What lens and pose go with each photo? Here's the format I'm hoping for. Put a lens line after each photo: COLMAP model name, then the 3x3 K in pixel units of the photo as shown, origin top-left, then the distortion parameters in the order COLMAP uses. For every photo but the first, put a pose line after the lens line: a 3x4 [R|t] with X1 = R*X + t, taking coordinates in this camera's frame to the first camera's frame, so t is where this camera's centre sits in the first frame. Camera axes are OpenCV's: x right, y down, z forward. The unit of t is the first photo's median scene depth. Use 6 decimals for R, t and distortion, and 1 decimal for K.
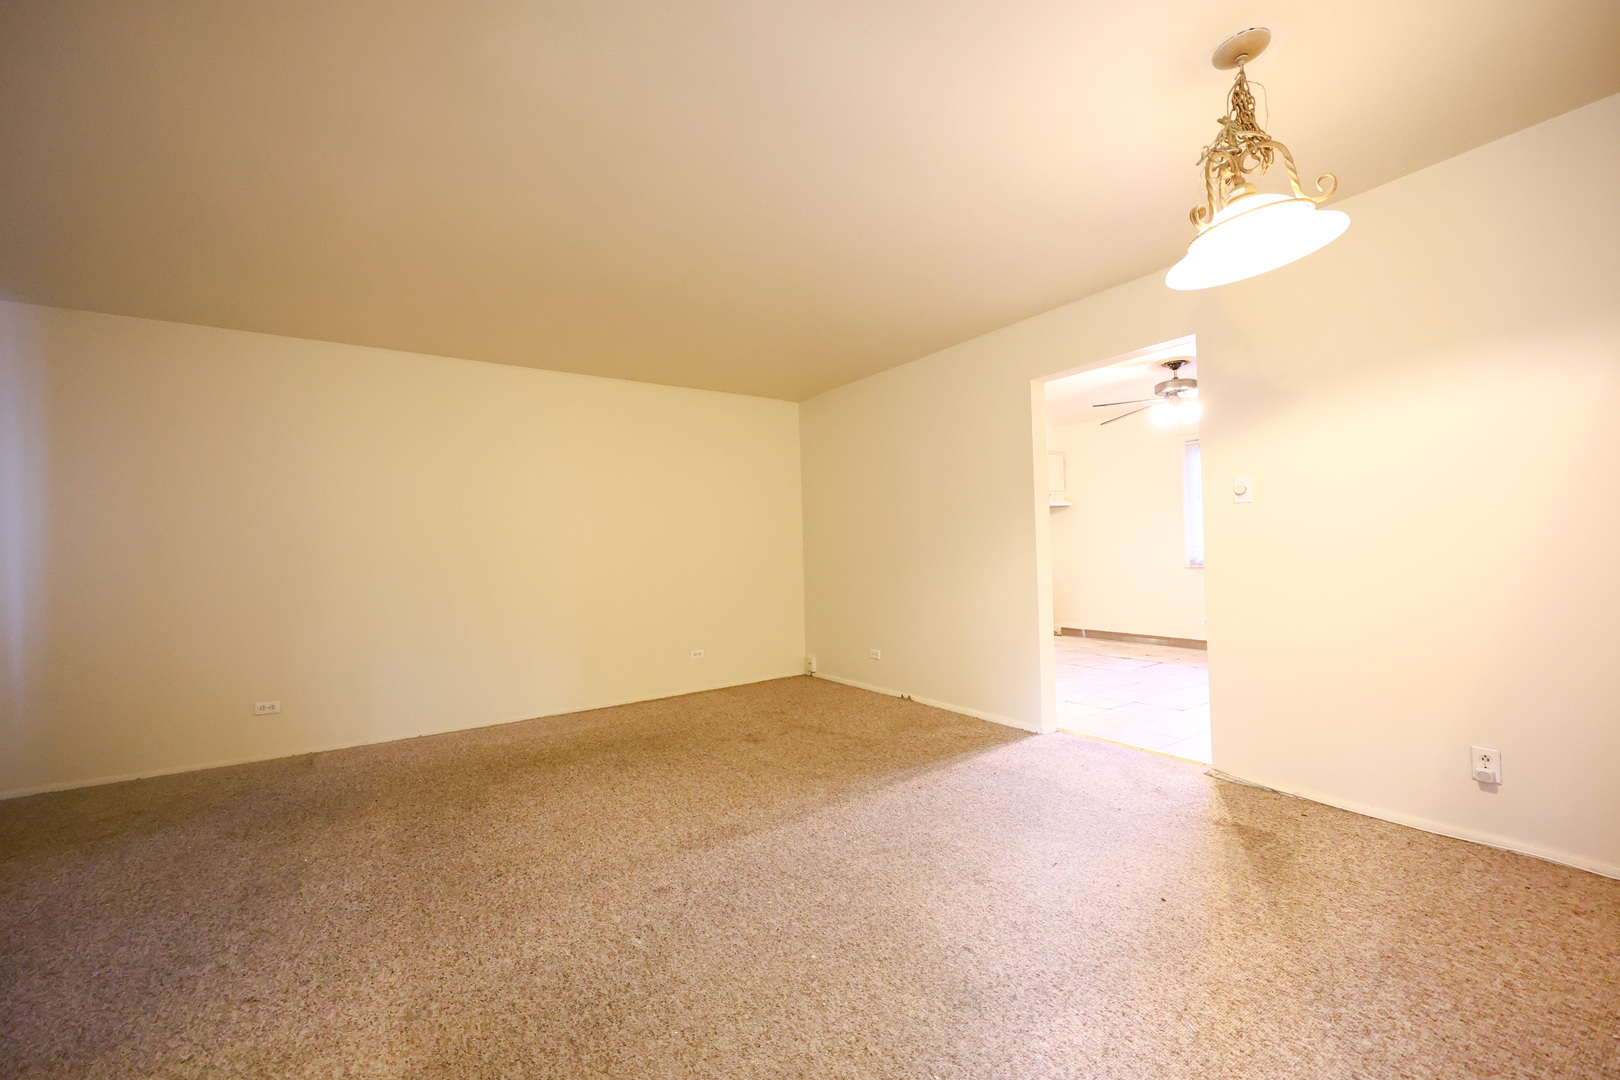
lens RADIAL K [[653.8, 0, 810.0], [0, 653.8, 540.0], [0, 0, 1]] dist [-0.002206, 0.000155]
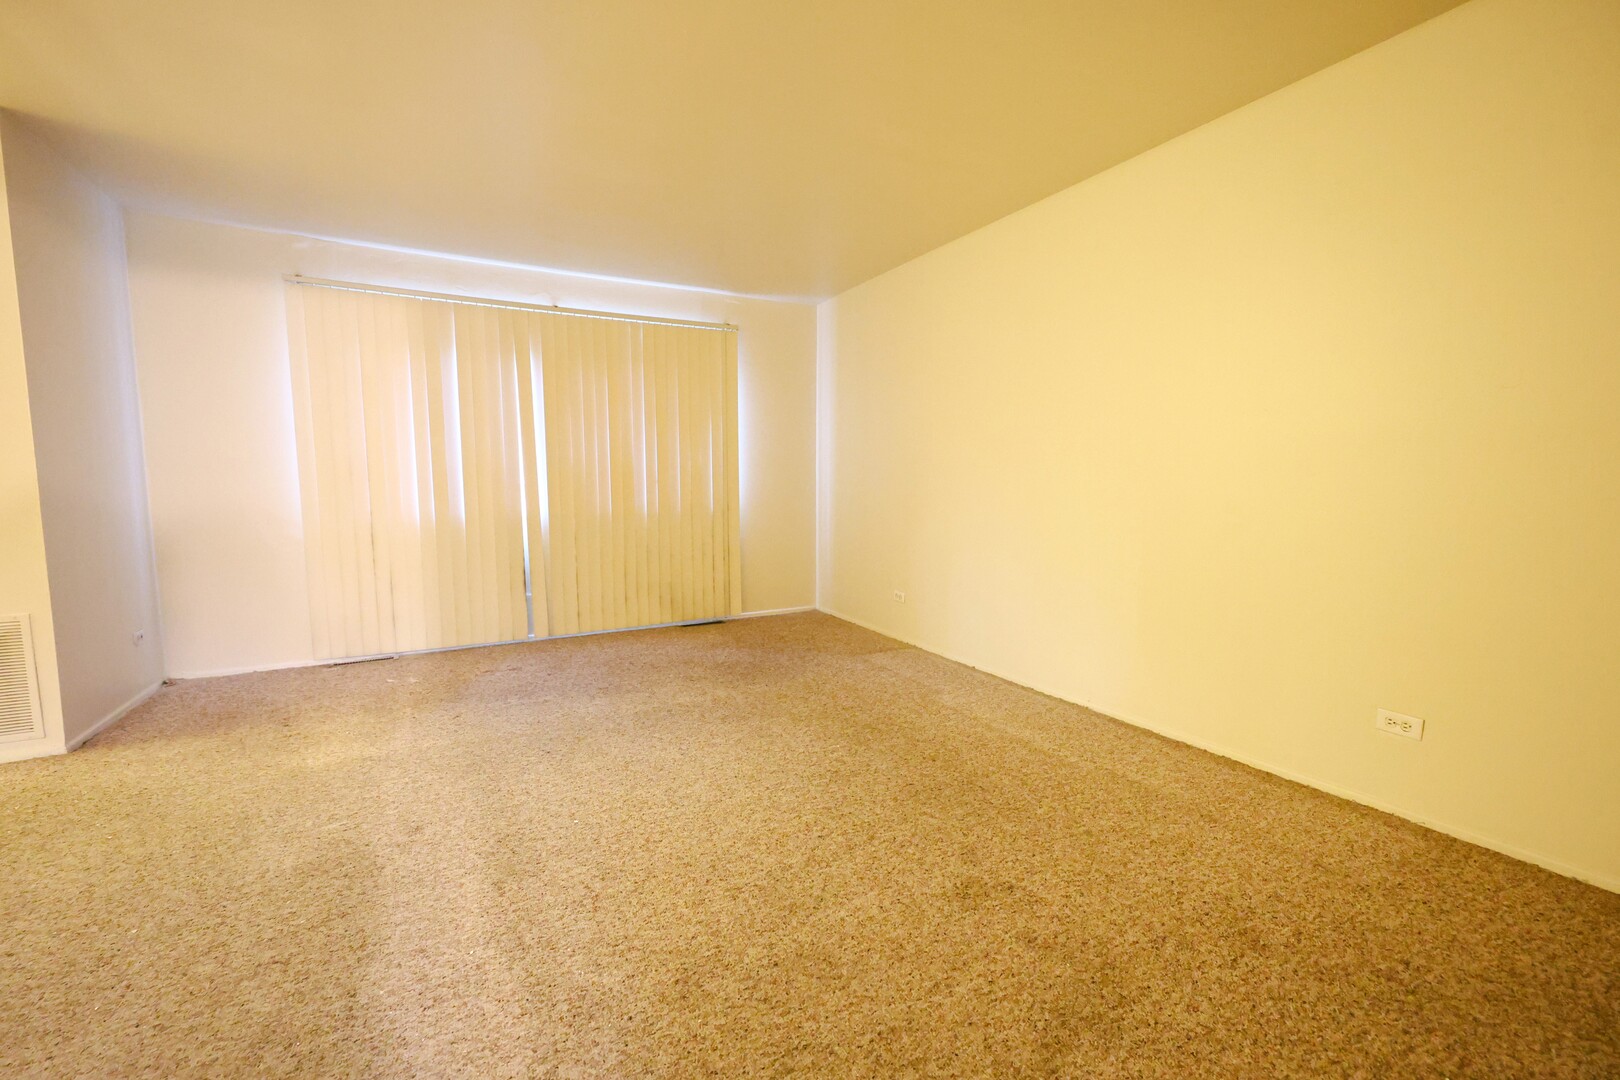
lens RADIAL K [[653.8, 0, 810.0], [0, 653.8, 540.0], [0, 0, 1]] dist [-0.002206, 0.000155]
pose [[-0.102222, 0.123938, -0.987011, 0.414090], [0.027180, 0.992186, 0.121773, 0.005559], [0.994390, -0.014379, -0.104792, 1.135866]]
